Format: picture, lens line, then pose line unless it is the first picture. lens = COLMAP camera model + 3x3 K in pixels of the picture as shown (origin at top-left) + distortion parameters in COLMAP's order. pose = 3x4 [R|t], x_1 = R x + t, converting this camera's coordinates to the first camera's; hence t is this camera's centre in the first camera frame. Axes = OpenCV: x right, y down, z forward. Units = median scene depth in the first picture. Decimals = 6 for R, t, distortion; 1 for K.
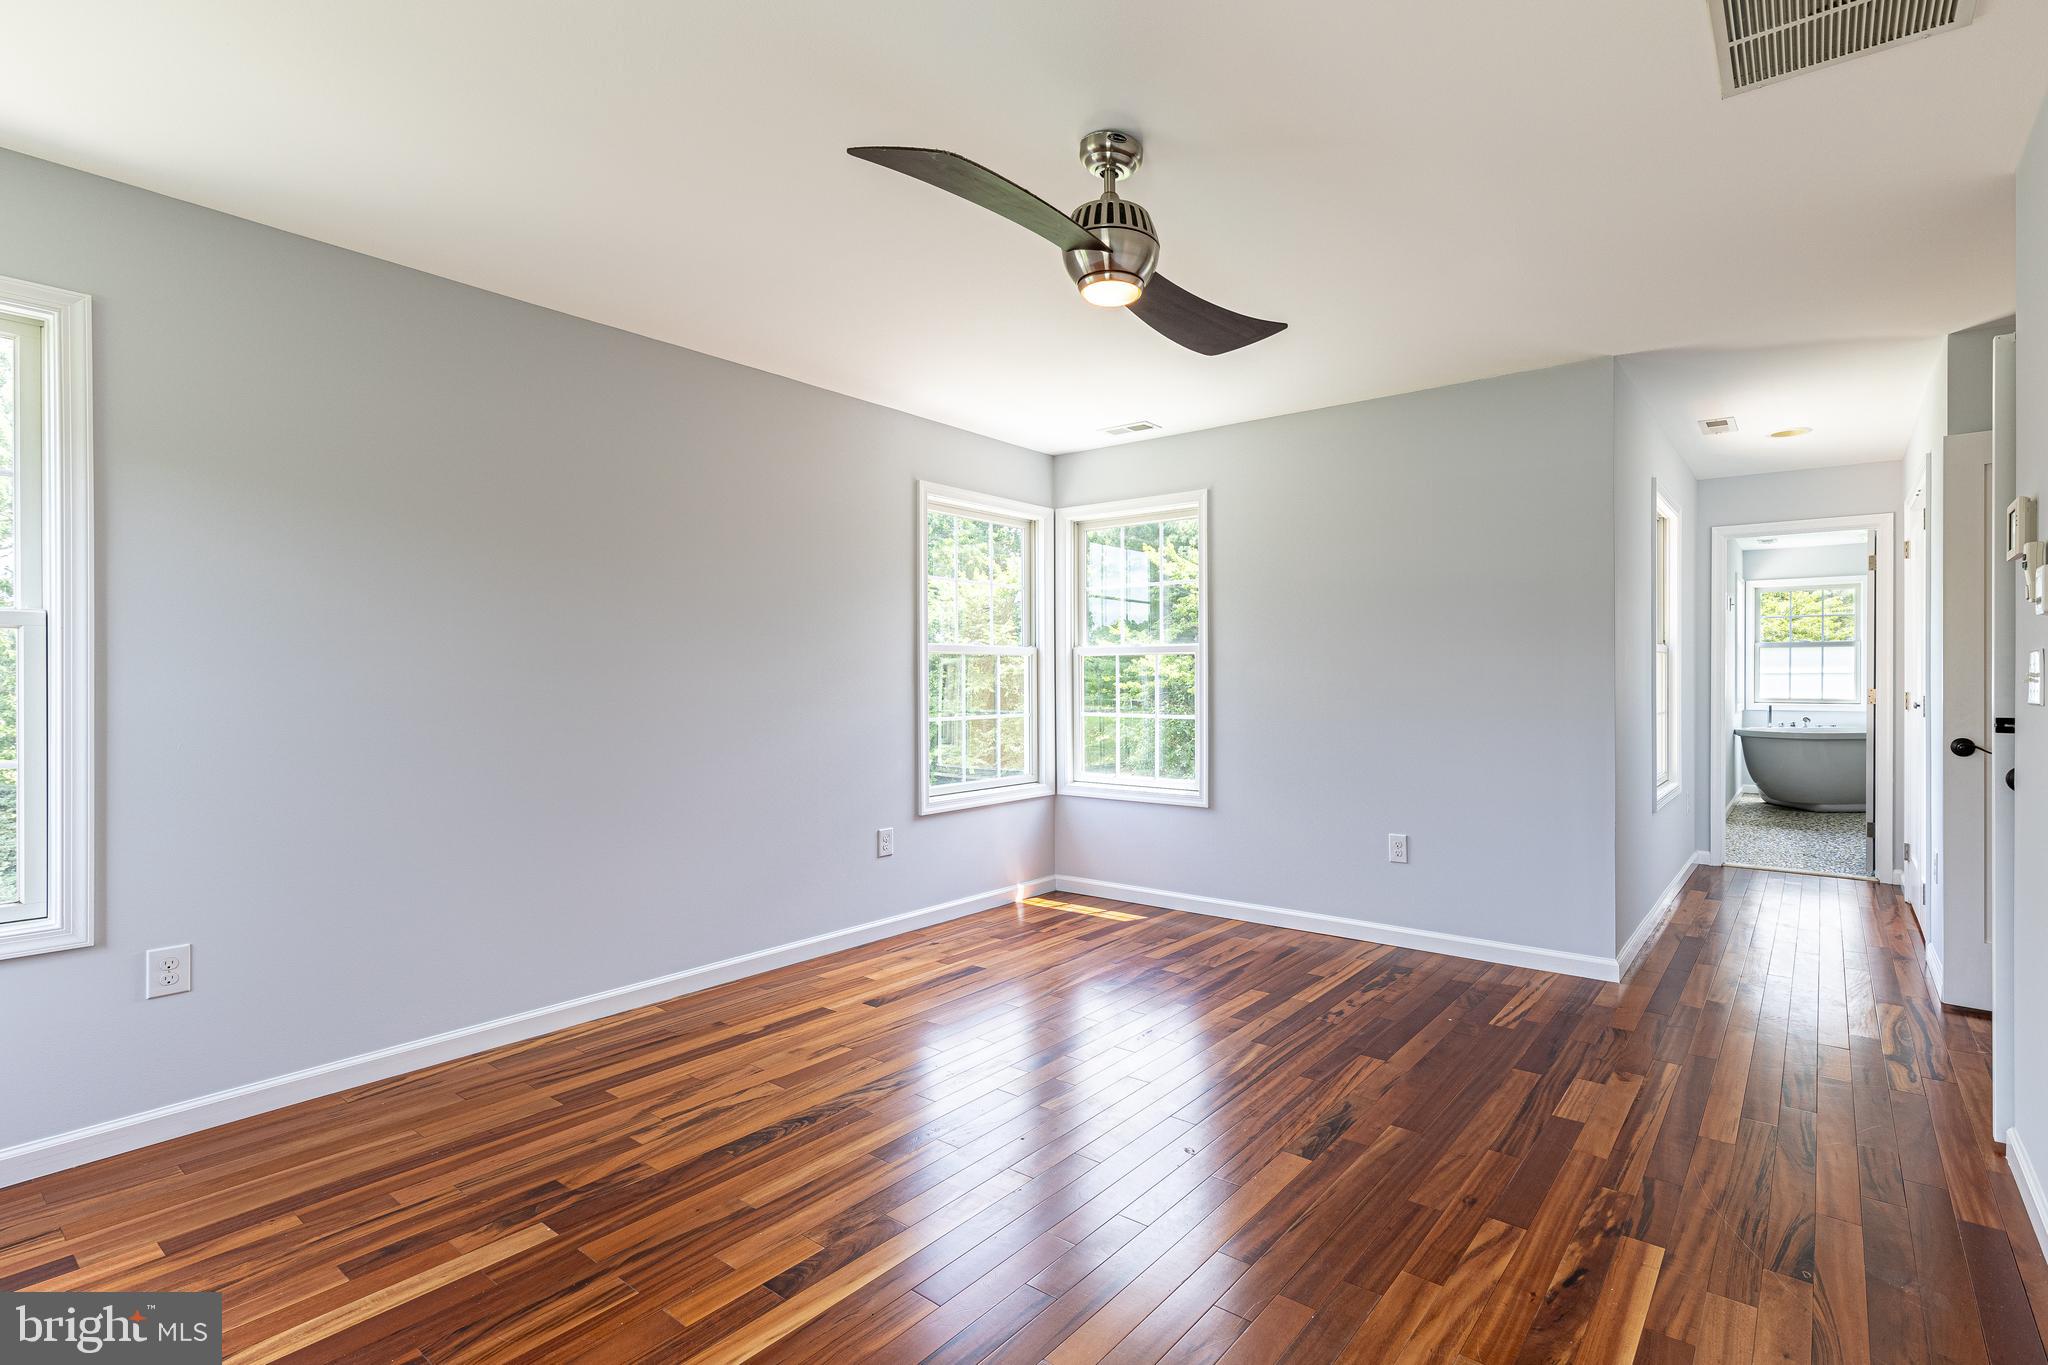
lens RADIAL K [[956.2, 0, 1052.4], [0, 956.2, 681.6], [0, 0, 1]] dist [0.002719, 0.000259]
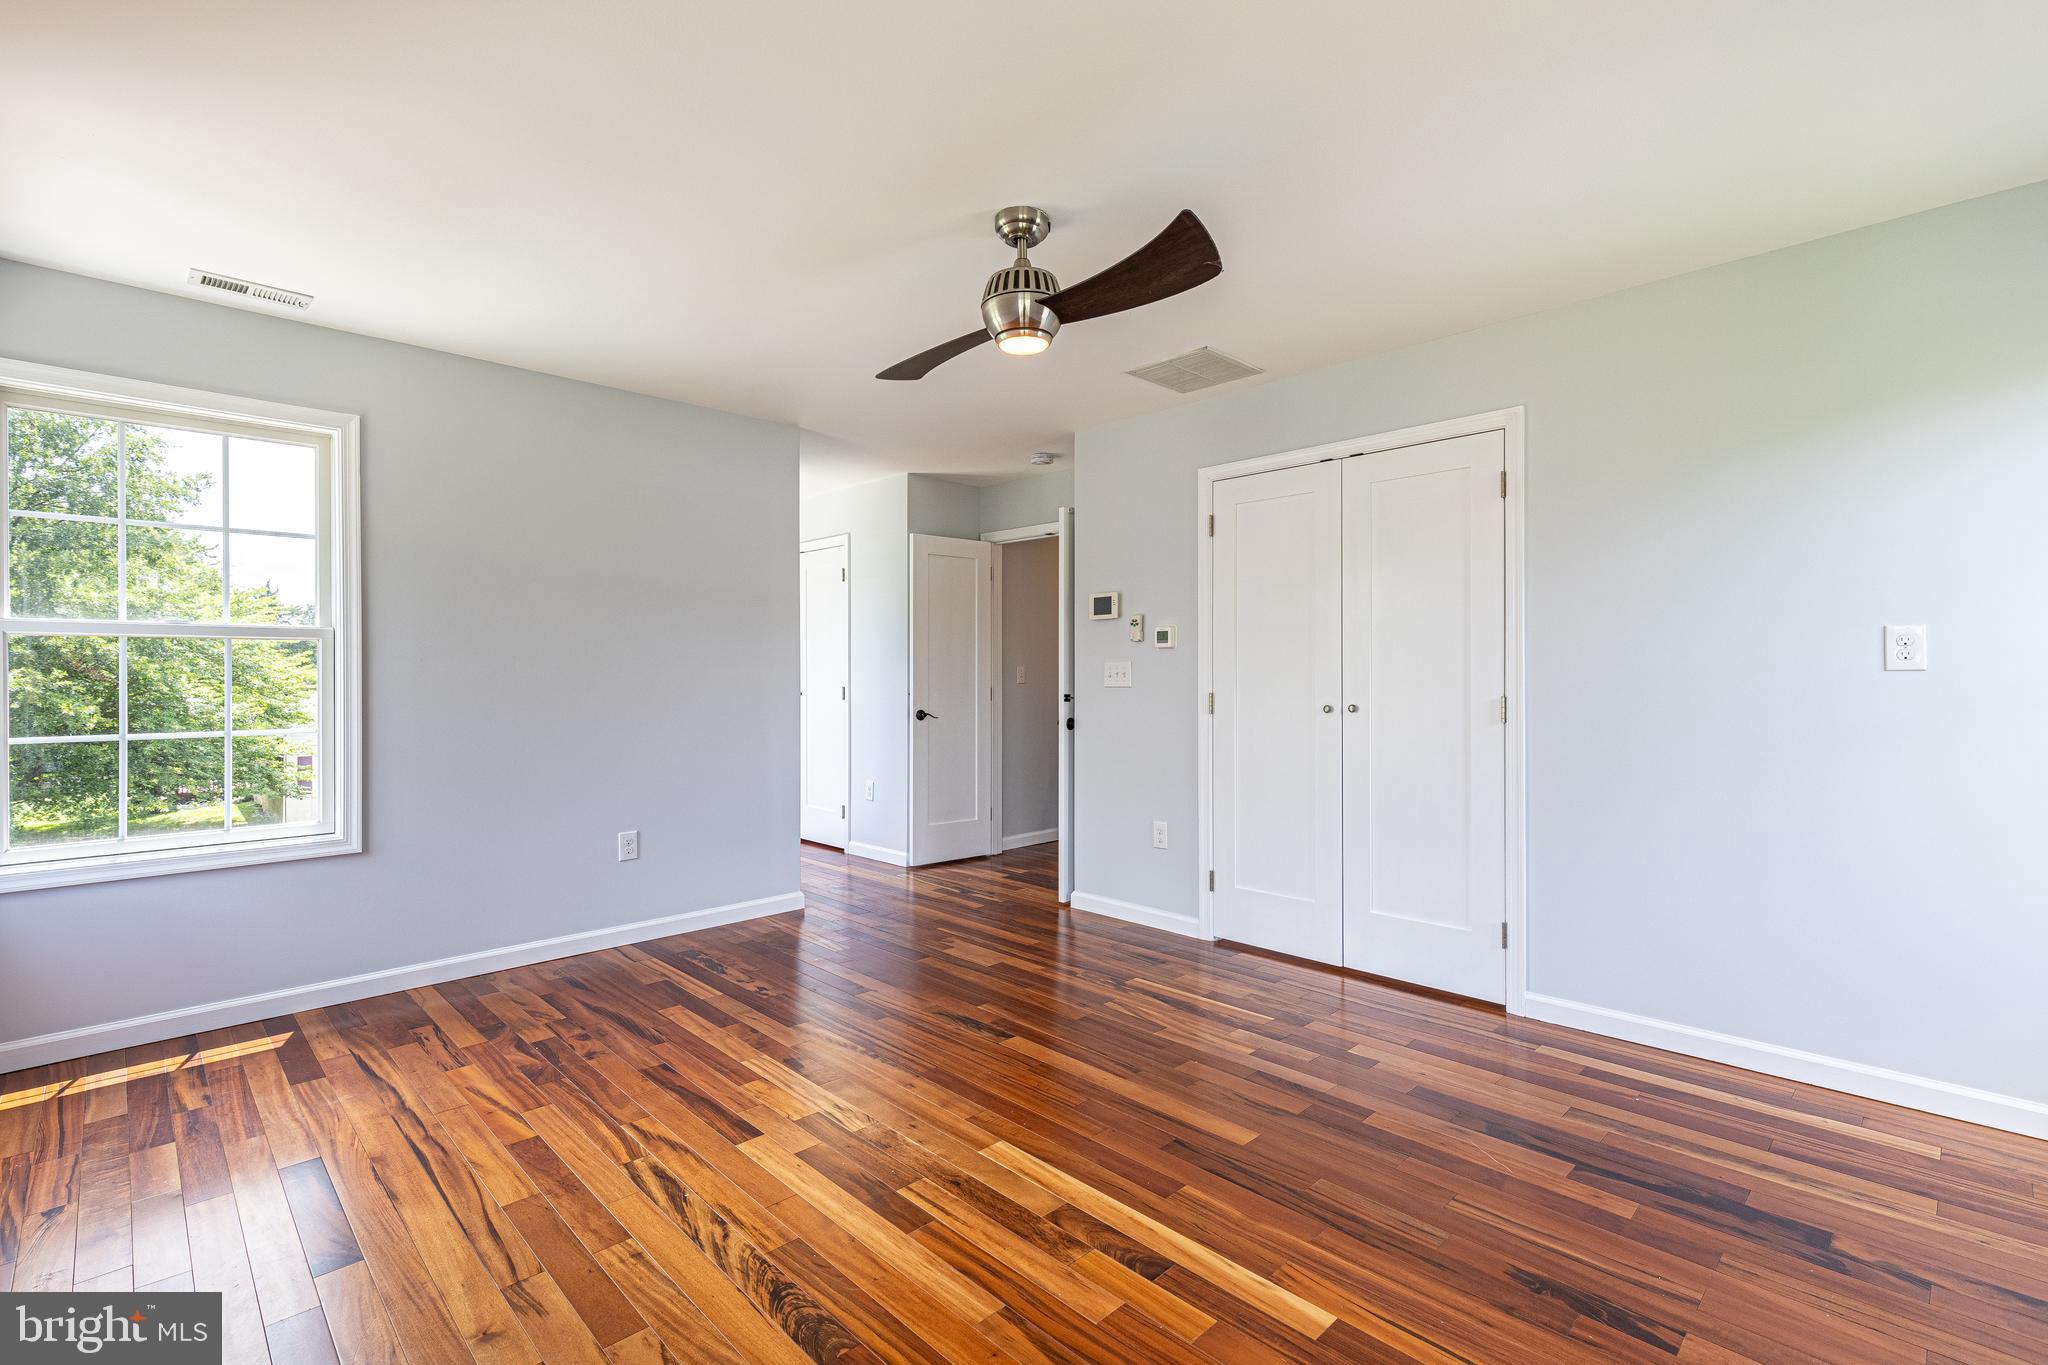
lens RADIAL K [[956.2, 0, 1052.4], [0, 956.2, 681.6], [0, 0, 1]] dist [0.002719, 0.000259]
pose [[0.118229, -0.008508, 0.992950, -0.673429], [0.006353, 0.999949, 0.007811, -0.005172], [-0.992966, 0.005385, 0.118278, 0.504387]]
